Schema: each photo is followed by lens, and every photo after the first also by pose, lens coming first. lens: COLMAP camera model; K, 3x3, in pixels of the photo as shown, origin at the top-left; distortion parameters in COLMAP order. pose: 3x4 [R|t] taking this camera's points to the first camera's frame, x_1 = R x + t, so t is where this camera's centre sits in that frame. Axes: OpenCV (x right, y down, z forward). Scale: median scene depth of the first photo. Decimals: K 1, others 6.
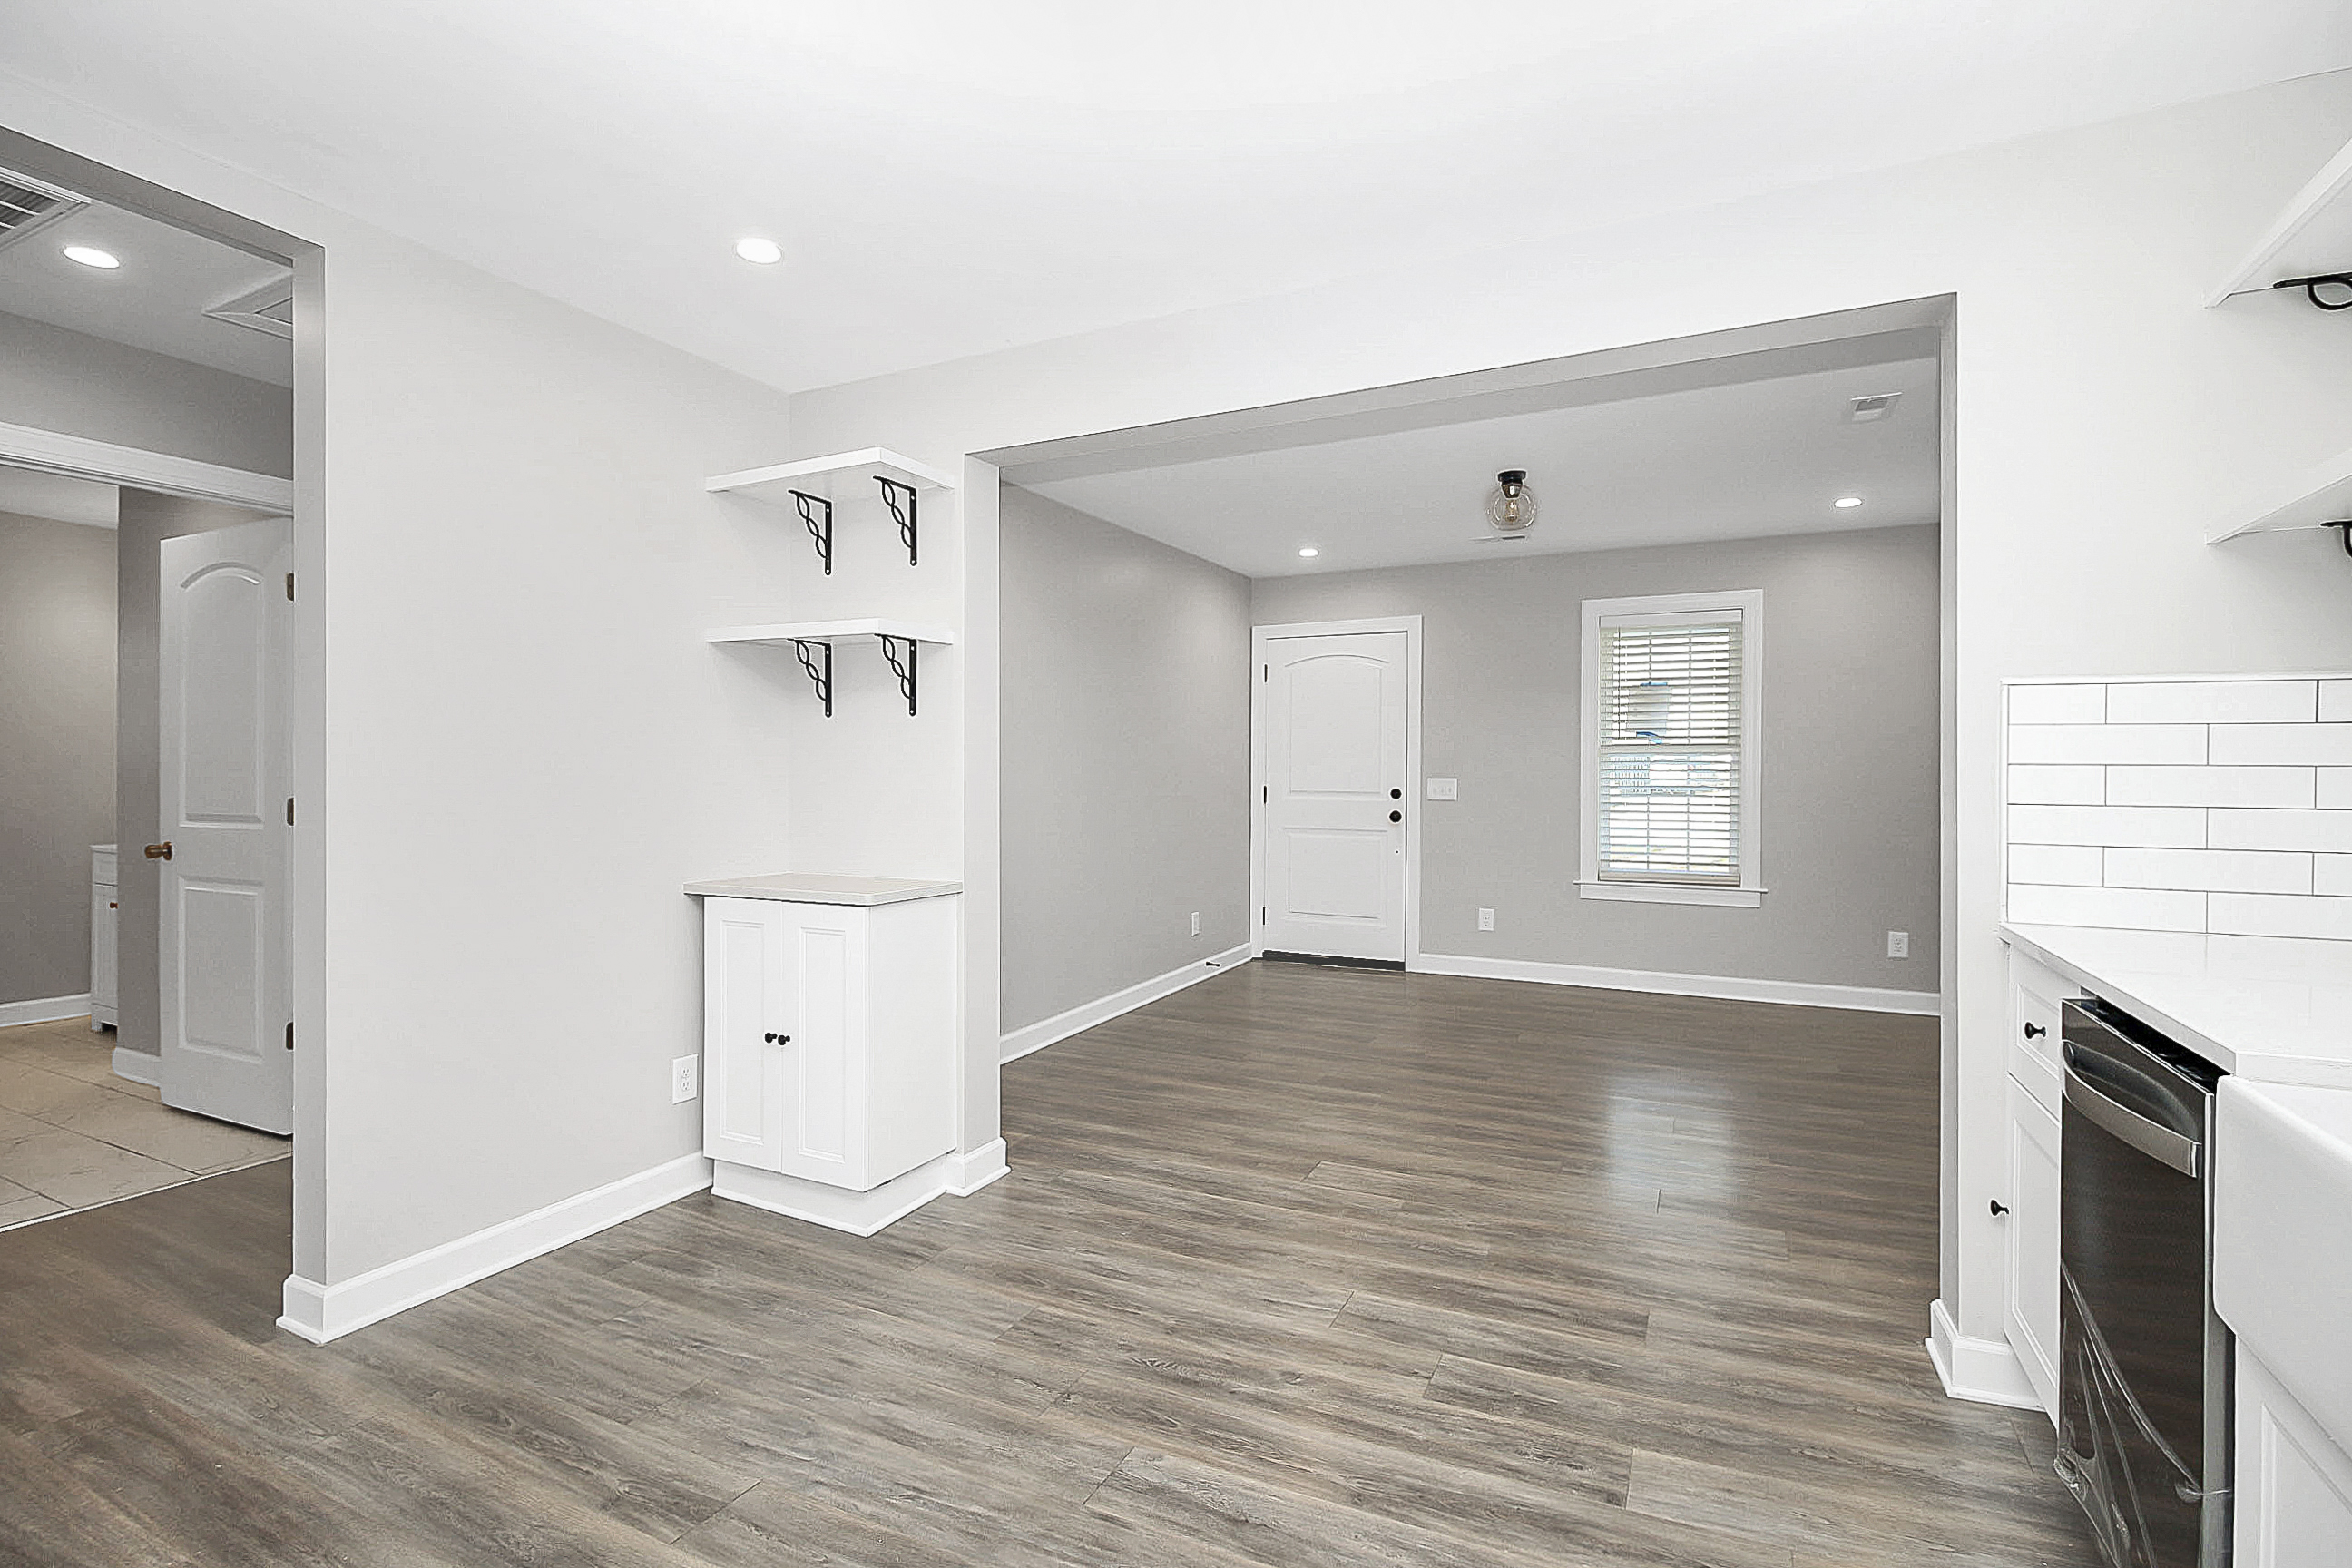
lens RADIAL K [[1090.6, 0, 1157.2], [0, 1090.6, 768.7], [0, 0, 1]] dist [0.004192, -0.010162]
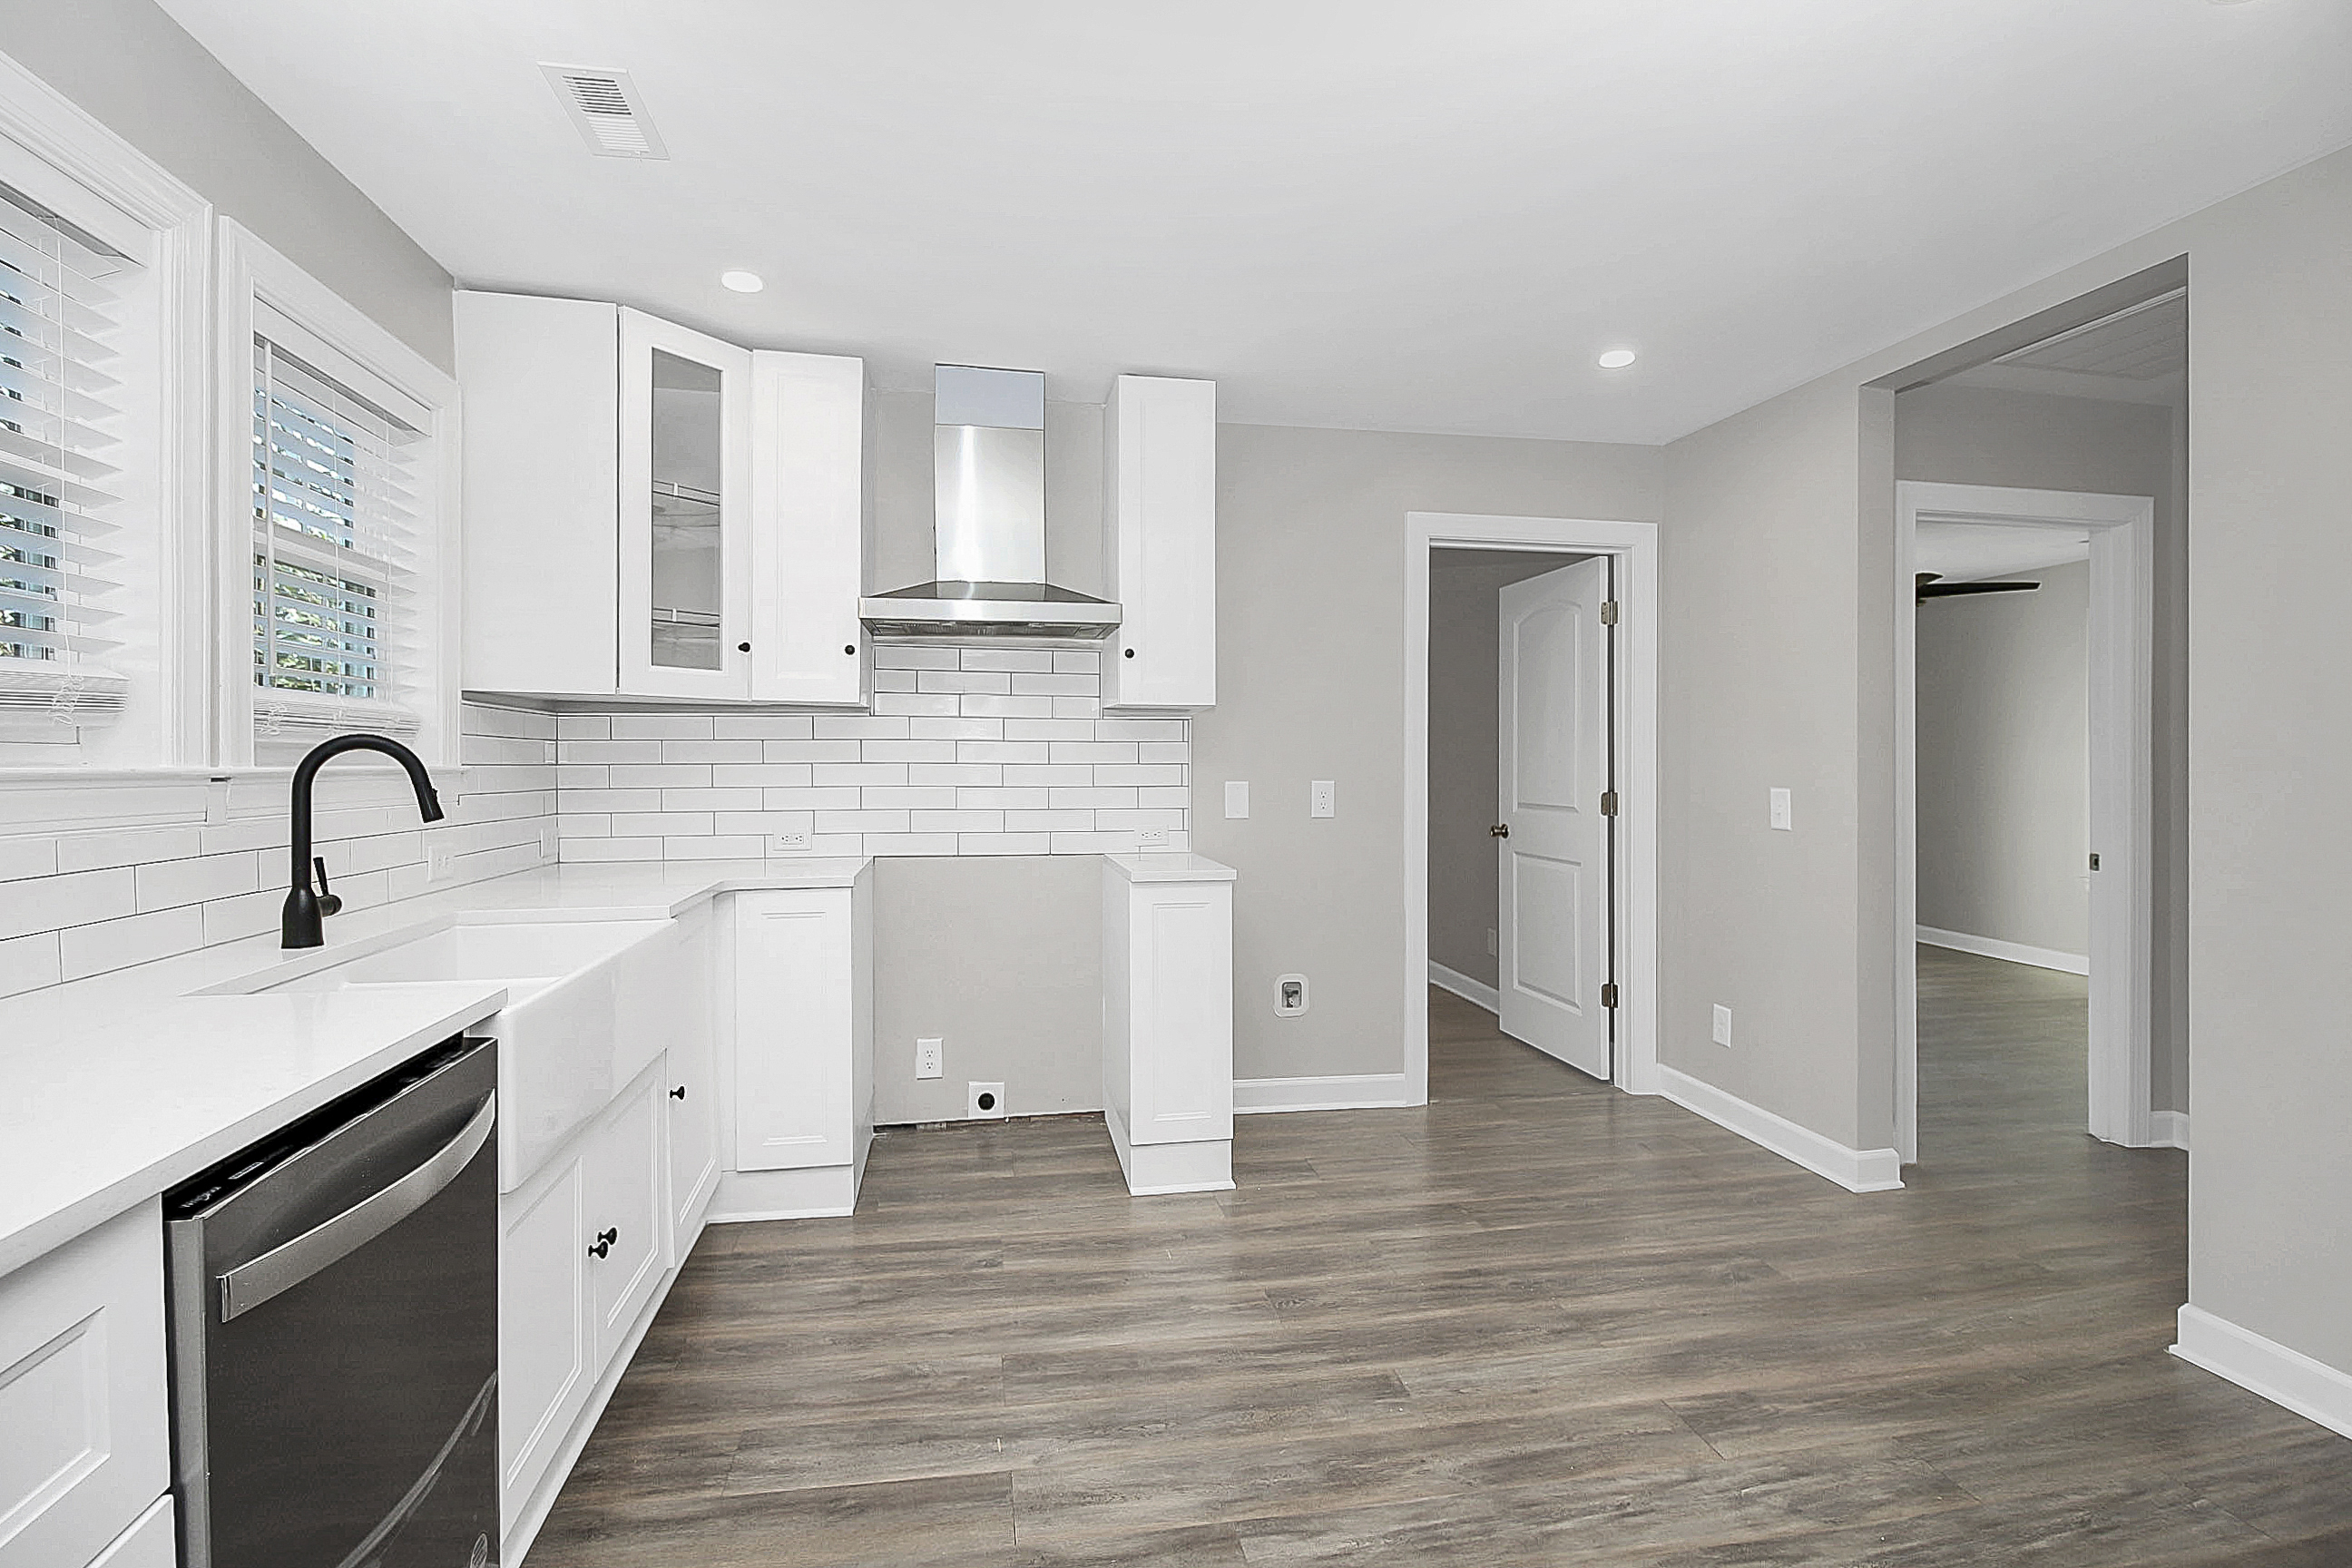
lens RADIAL K [[1090.6, 0, 1157.2], [0, 1090.6, 768.7], [0, 0, 1]] dist [0.004192, -0.010162]
pose [[-0.796974, -0.003962, -0.604001, 0.345566], [-0.006554, 0.999976, 0.002087, 0.000111], [0.603978, 0.005622, -0.796981, 0.745962]]
